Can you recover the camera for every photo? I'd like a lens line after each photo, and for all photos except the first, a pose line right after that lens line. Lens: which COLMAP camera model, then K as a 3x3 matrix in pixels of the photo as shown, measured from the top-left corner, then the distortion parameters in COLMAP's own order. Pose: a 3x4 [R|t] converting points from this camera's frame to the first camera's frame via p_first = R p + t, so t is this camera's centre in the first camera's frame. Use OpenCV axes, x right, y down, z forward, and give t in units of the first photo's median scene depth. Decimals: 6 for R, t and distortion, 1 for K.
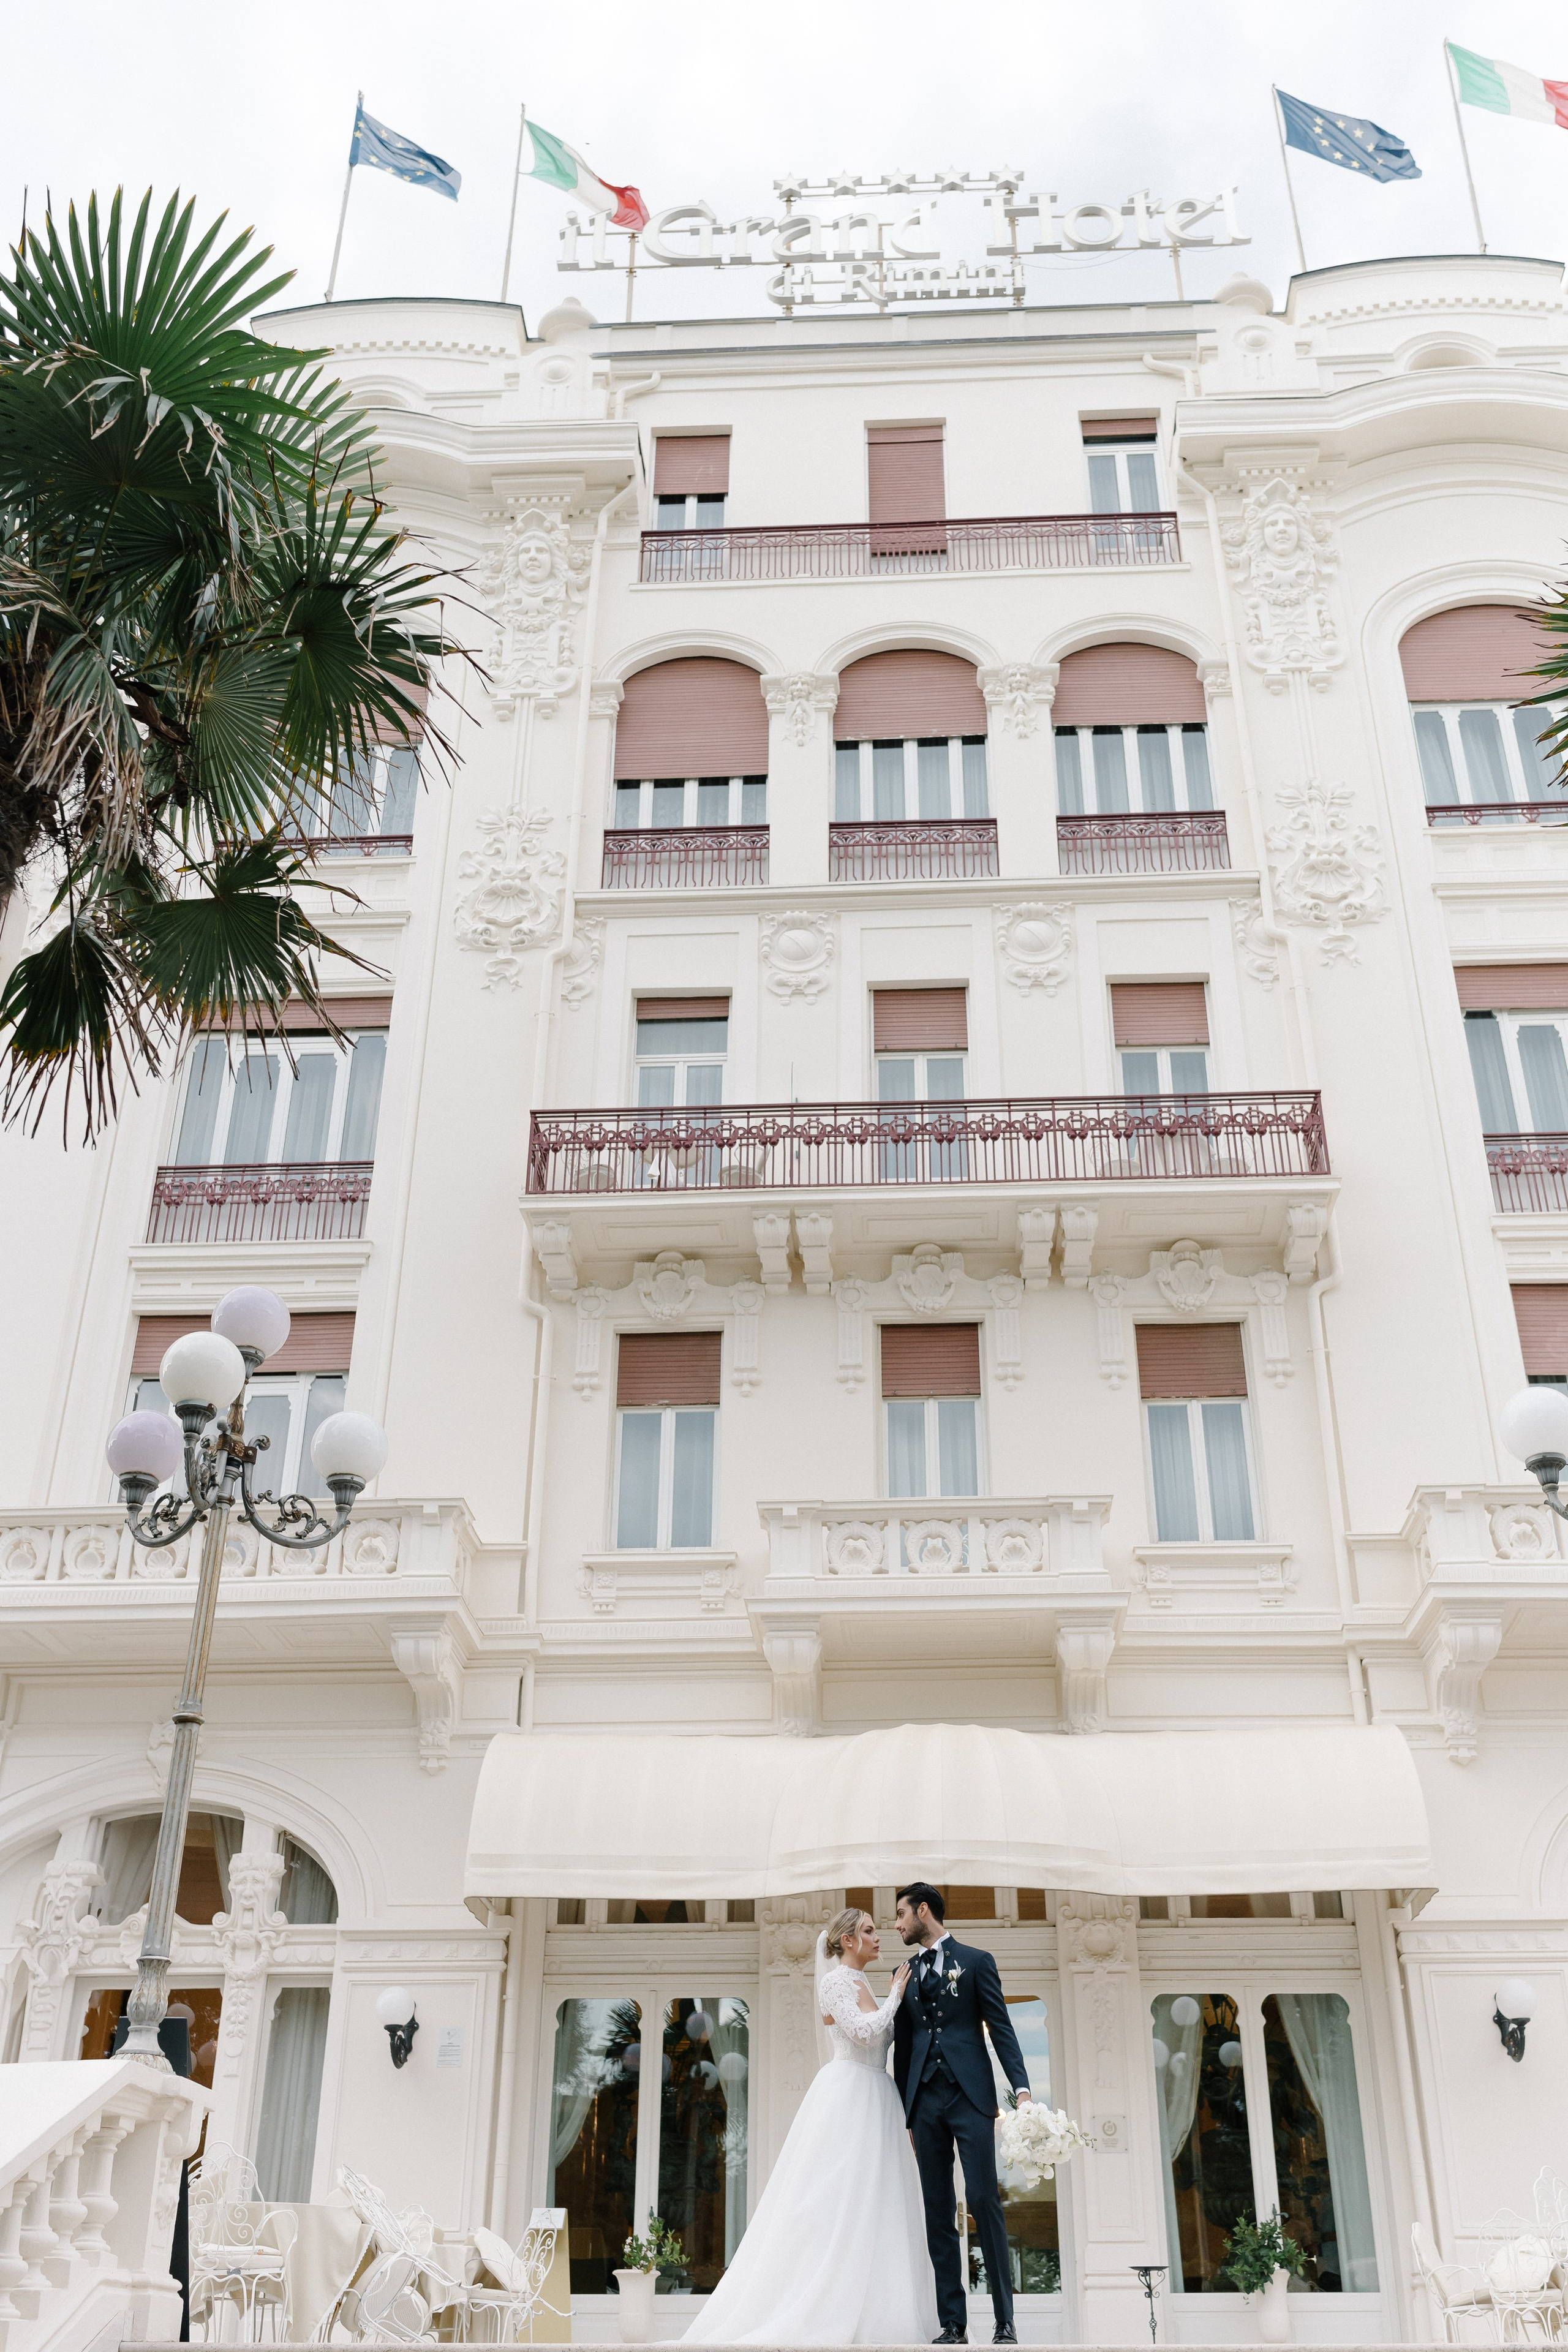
lens RADIAL K [[2209.0, 0, 803.5], [0, 2209.0, 1163.2], [0, 0, 1]] dist [-0.005612, -0.002320]
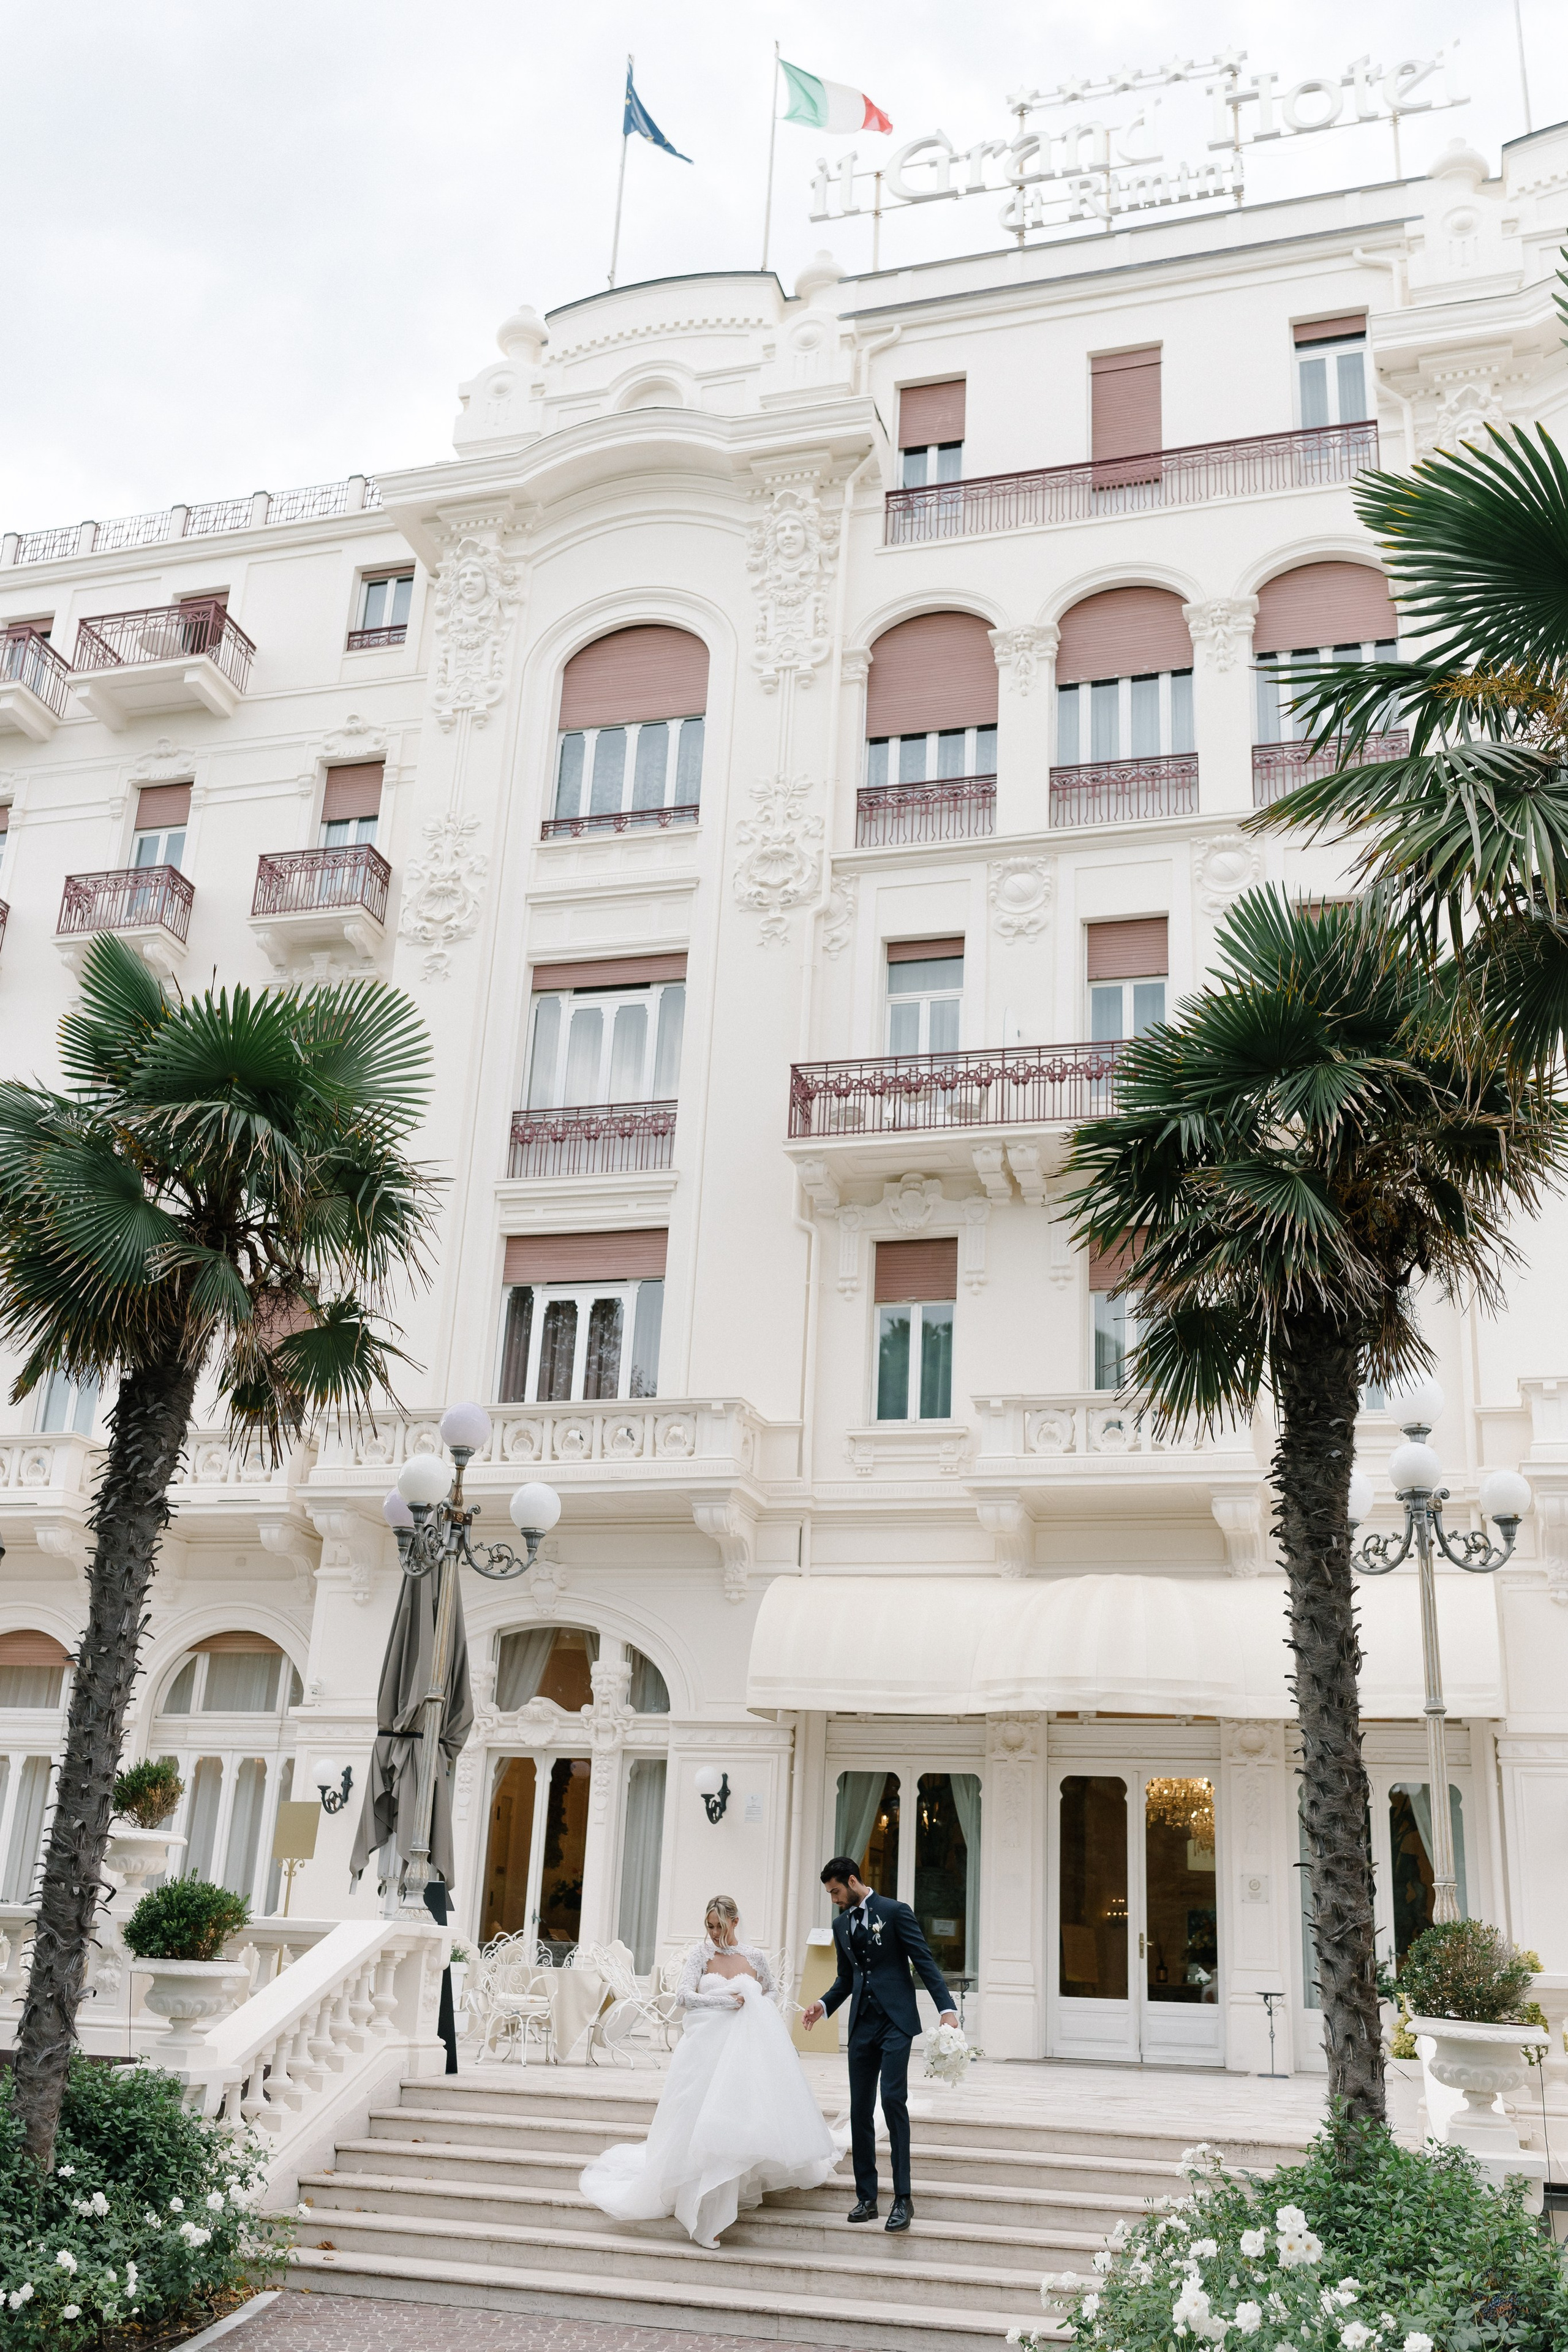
lens RADIAL K [[2182.1, 0, 782.4], [0, 2182.1, 1191.5], [0, 0, 1]] dist [-0.005452, 0.011306]
pose [[0.971750, -0.038984, -0.232772, 0.135238], [0.077402, 0.984357, 0.158272, -0.132134], [0.222961, -0.171817, 0.959566, -0.150393]]
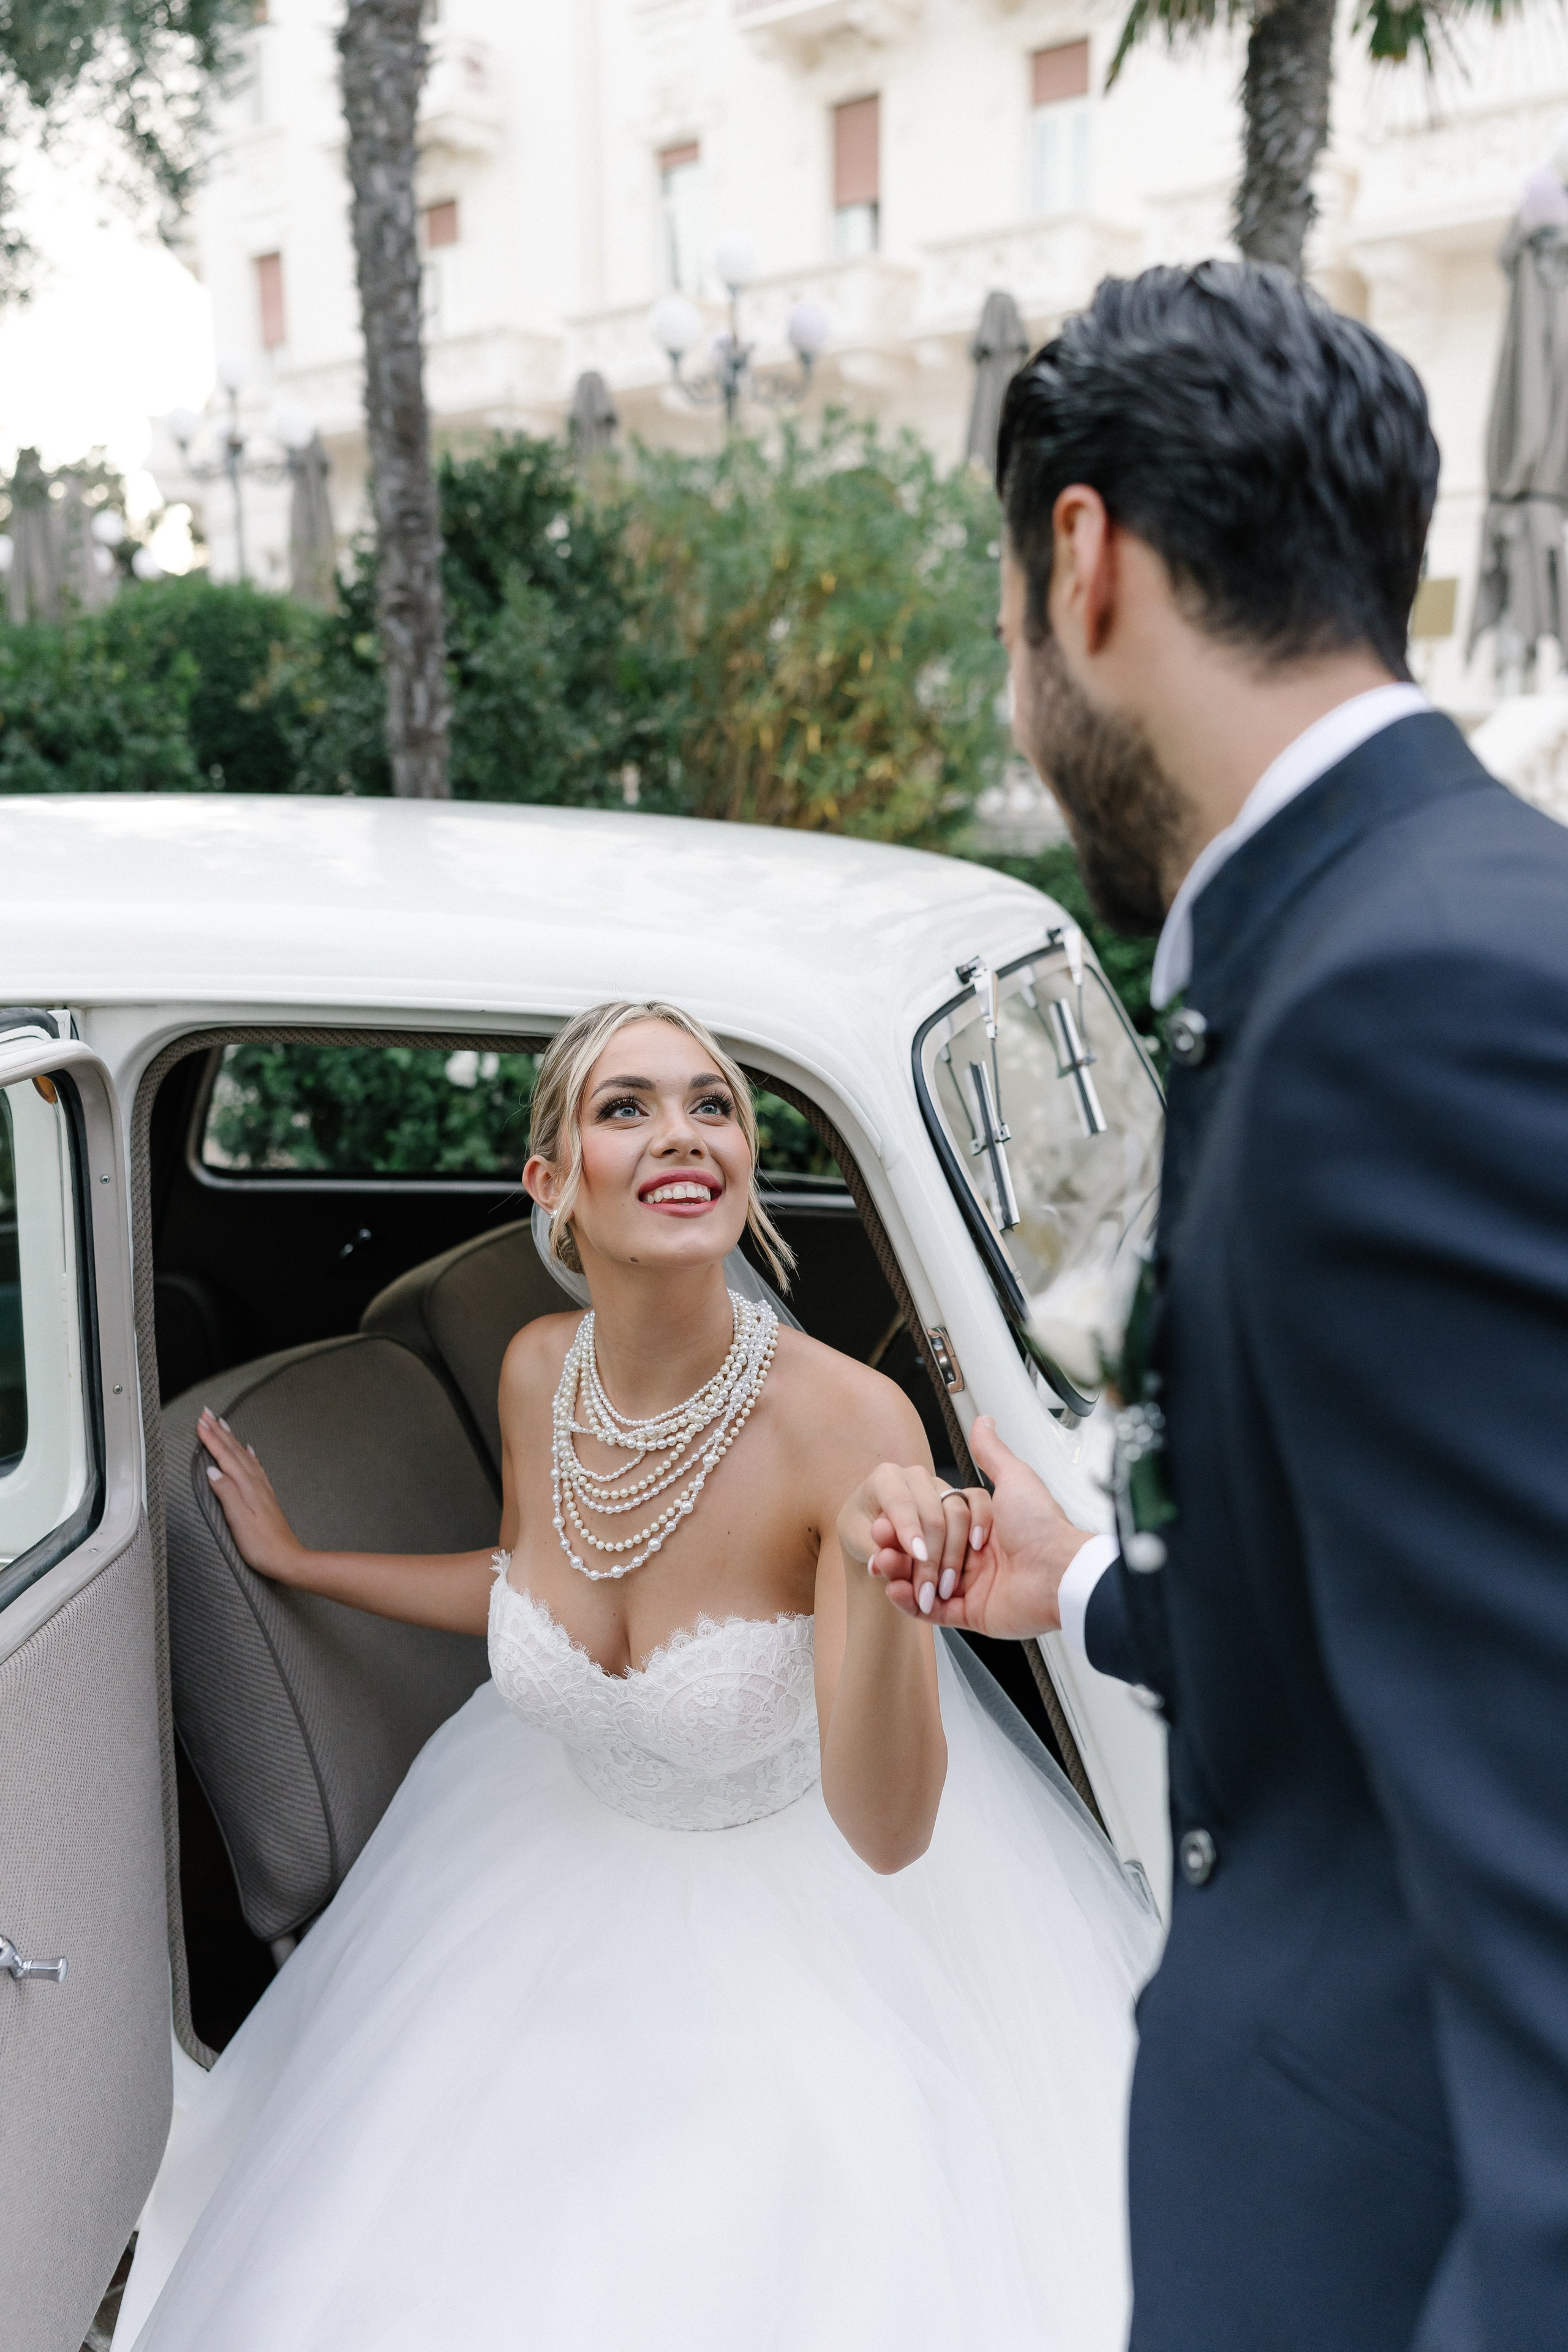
lens RADIAL K [[2223.8, 0, 790.1], [0, 2223.8, 1192.5], [0, 0, 1]] dist [-0.000399, -0.013215]
pose [[0.788853, 0.102363, -0.605998, 0.072585], [0.318132, 0.775635, 0.545144, -0.106252], [0.525835, -0.622826, 0.579297, -0.113900]]
